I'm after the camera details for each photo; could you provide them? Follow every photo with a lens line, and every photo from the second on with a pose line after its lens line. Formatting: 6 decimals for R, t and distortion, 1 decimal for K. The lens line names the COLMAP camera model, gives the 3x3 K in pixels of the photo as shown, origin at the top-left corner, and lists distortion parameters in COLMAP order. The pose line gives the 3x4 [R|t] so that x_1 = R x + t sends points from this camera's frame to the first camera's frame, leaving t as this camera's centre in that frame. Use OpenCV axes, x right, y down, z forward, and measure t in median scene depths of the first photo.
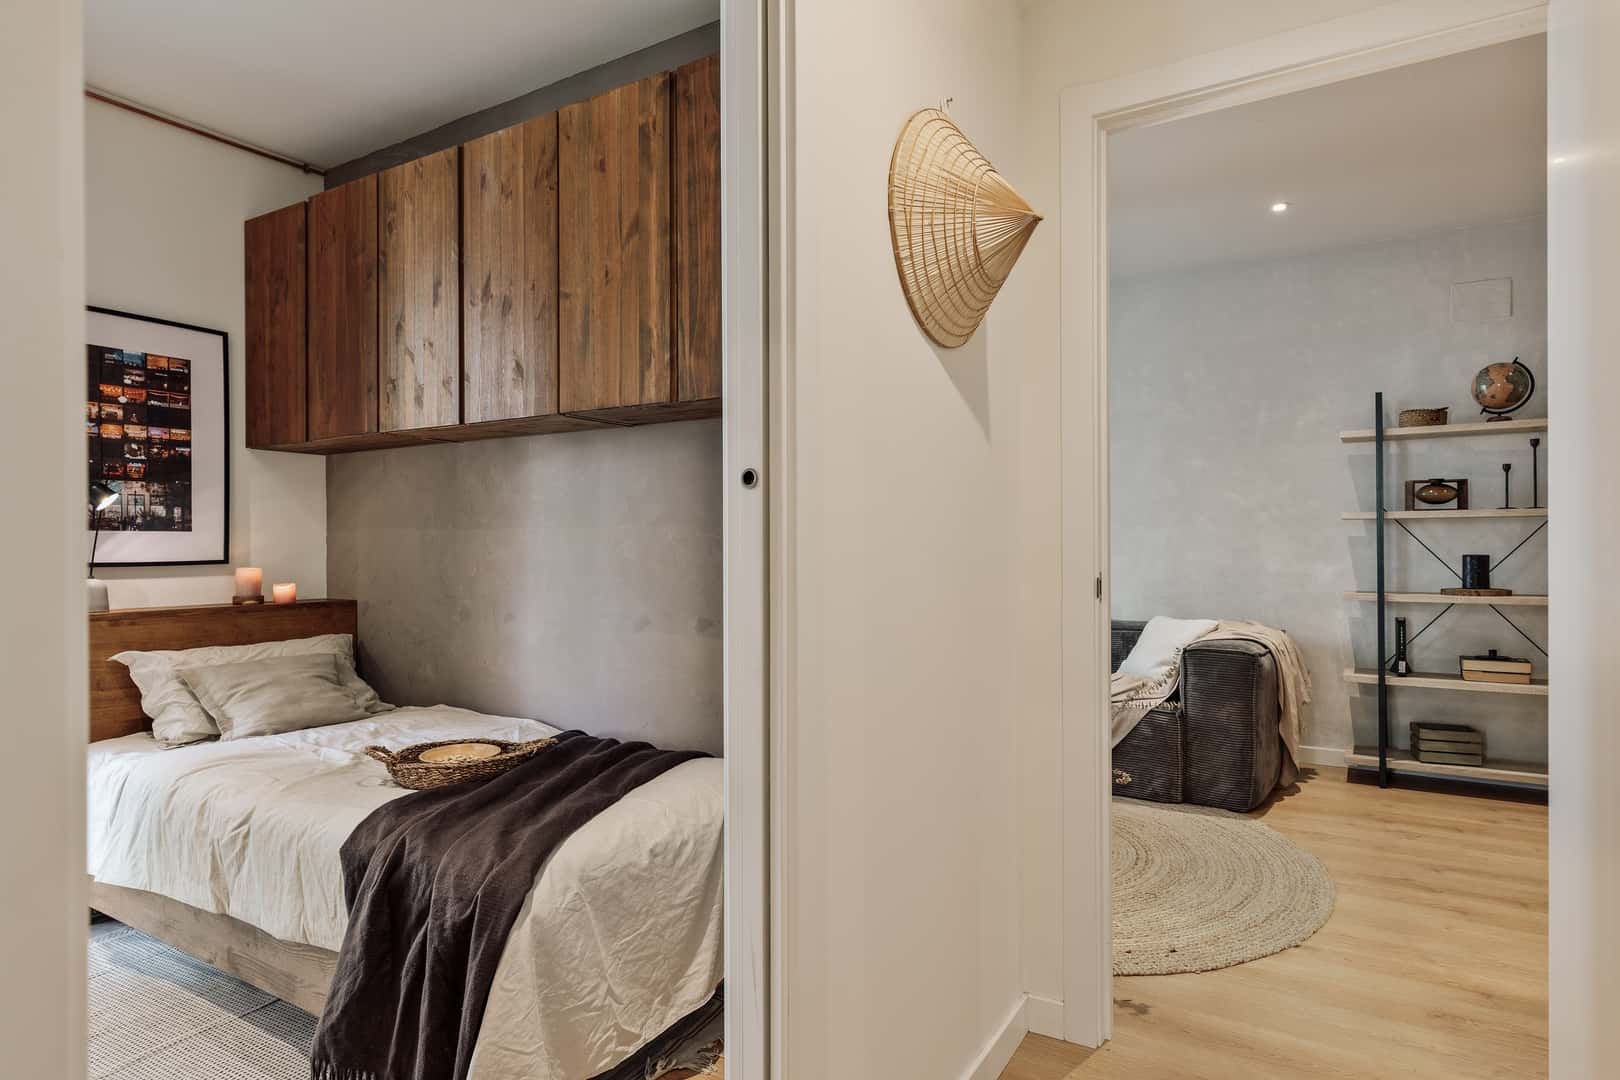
lens RADIAL K [[928.0, 0, 808.8], [0, 928.0, 548.6], [0, 0, 1]] dist [0.003477, 0.002454]
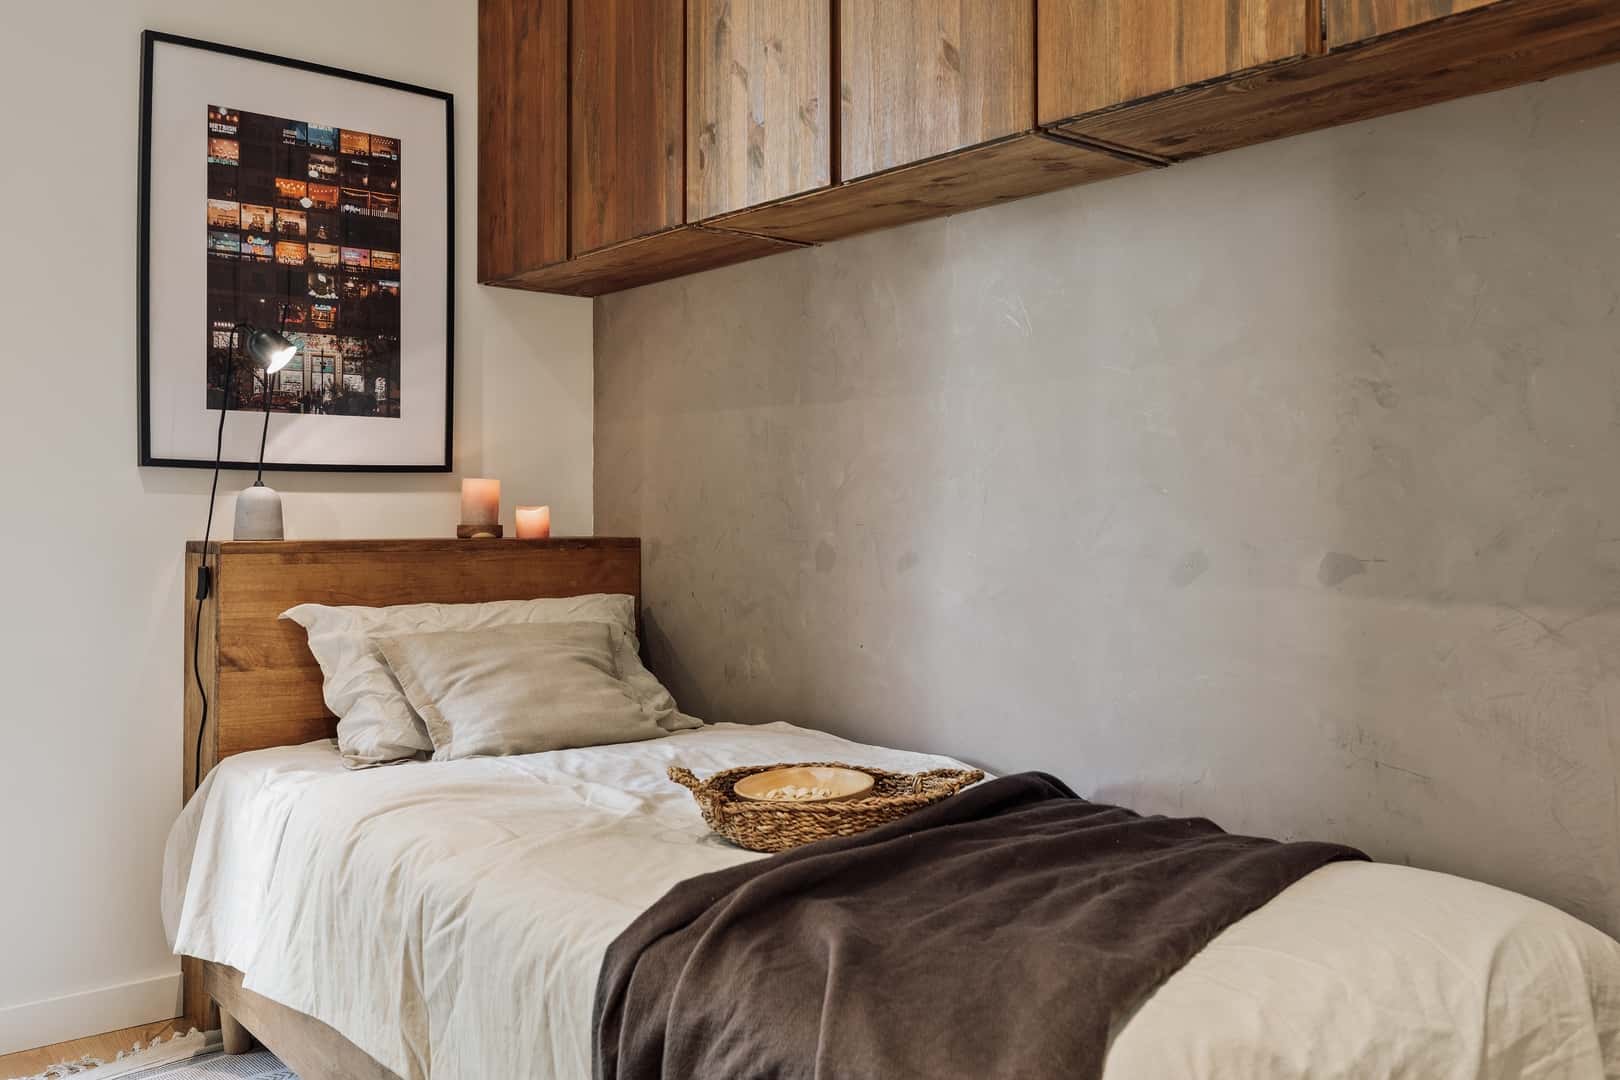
lens RADIAL K [[1381.7, 0, 762.4], [0, 1381.7, 507.7], [0, 0, 1]] dist [0.002090, -0.001268]
pose [[0.942262, -0.002241, -0.334868, -0.138314], [-0.003433, 0.999860, -0.016350, 0.057356], [0.334858, 0.016556, 0.942123, 0.230781]]
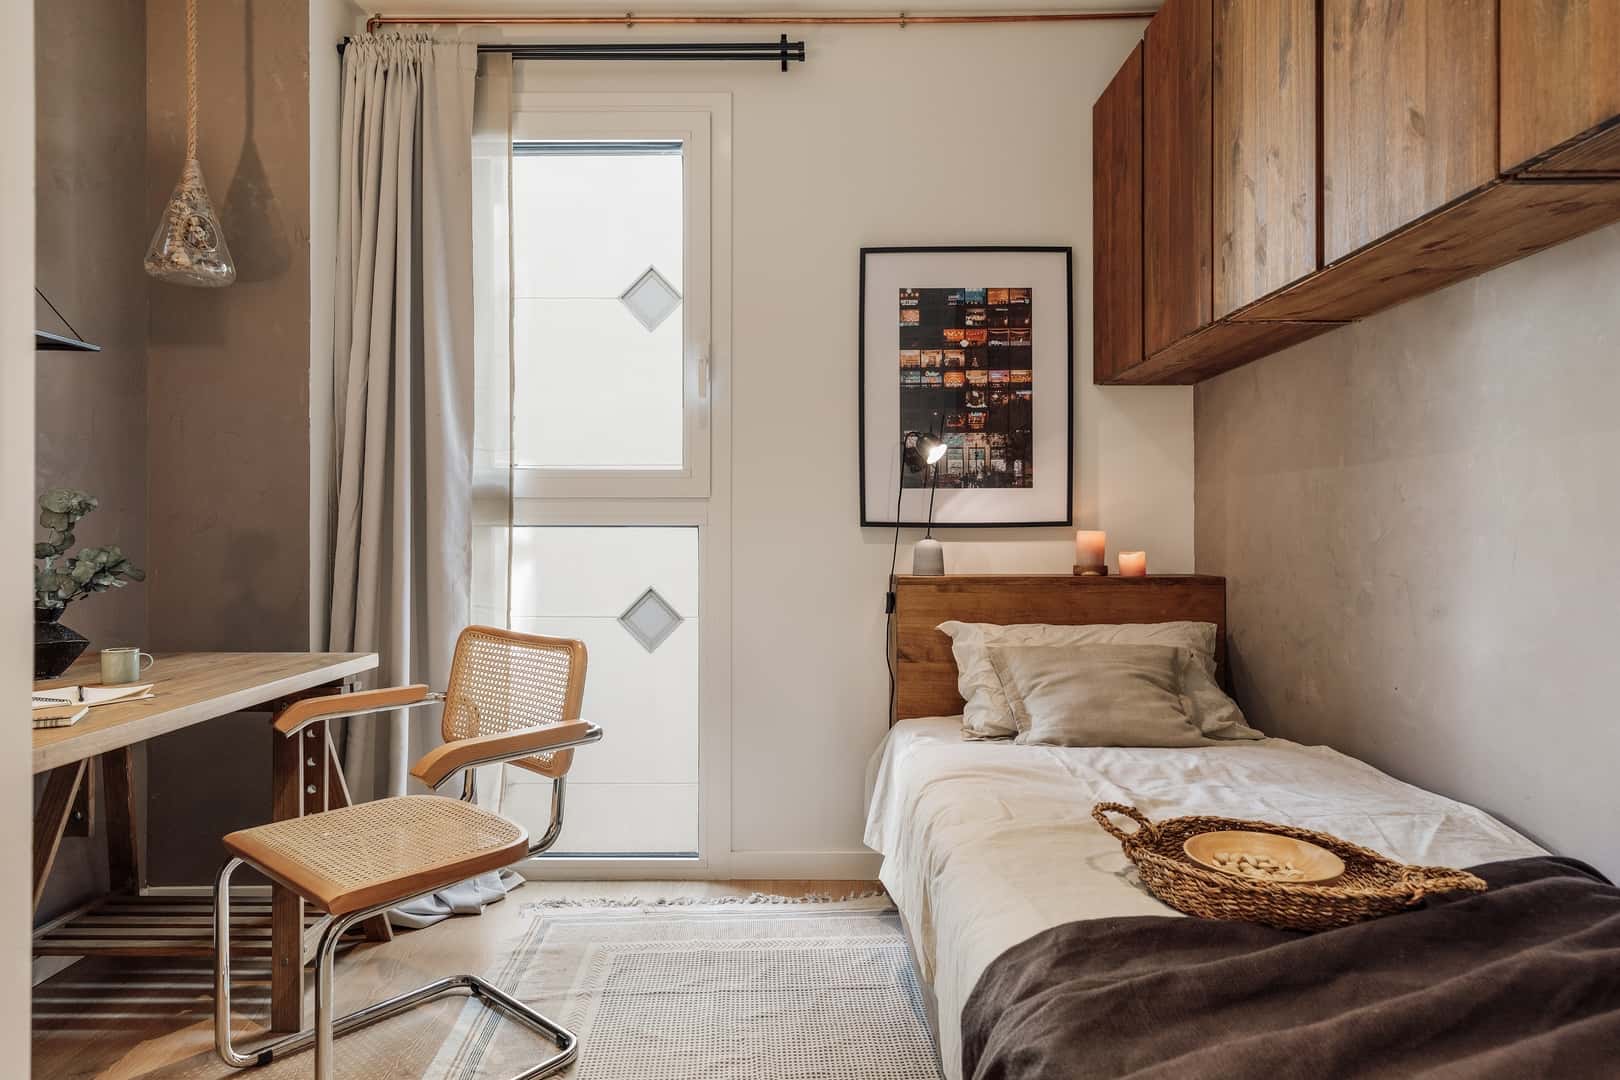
lens RADIAL K [[922.7, 0, 810.0], [0, 922.7, 540.0], [0, 0, 1]] dist [0.003554, -0.001647]
pose [[0.518628, 0.001827, -0.854998, -0.045095], [-0.004685, 0.999989, -0.000705, 0.032458], [0.854987, 0.004371, 0.518631, 0.400321]]
